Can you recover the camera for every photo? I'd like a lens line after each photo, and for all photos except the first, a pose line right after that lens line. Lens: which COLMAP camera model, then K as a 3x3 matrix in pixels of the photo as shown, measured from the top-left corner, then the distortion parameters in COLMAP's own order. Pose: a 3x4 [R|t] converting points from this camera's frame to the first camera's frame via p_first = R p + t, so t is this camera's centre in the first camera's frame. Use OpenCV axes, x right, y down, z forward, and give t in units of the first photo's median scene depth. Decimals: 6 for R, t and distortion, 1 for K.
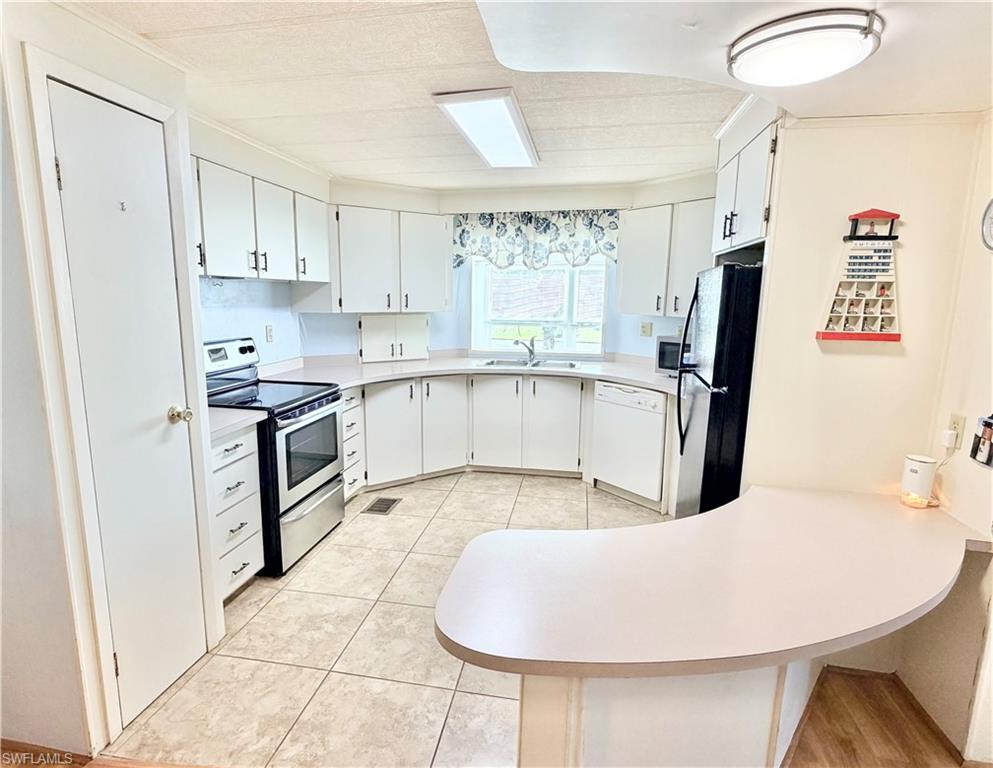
lens RADIAL K [[552.1, 0, 465.6], [0, 552.1, 387.0], [0, 0, 1]] dist [0.000422, -0.000962]
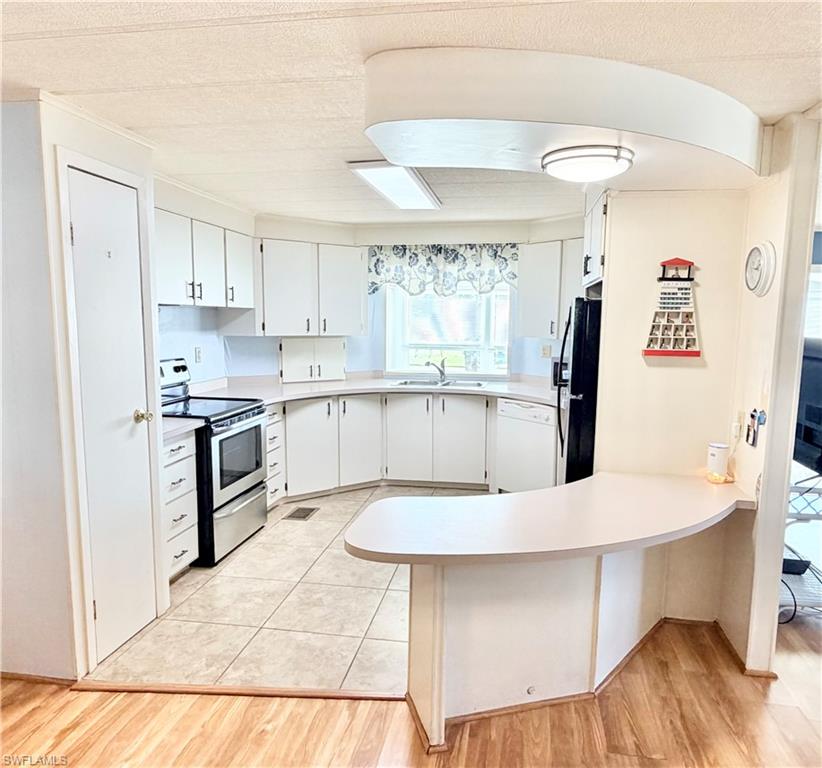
lens RADIAL K [[596.9, 0, 411.0], [0, 596.9, 384.0], [0, 0, 1]] dist [-0.002578, -0.000847]
pose [[0.999242, -0.002458, 0.038847, 0.020615], [0.004613, 0.998449, -0.055474, 0.031307], [-0.038650, 0.055611, 0.997704, -0.210426]]
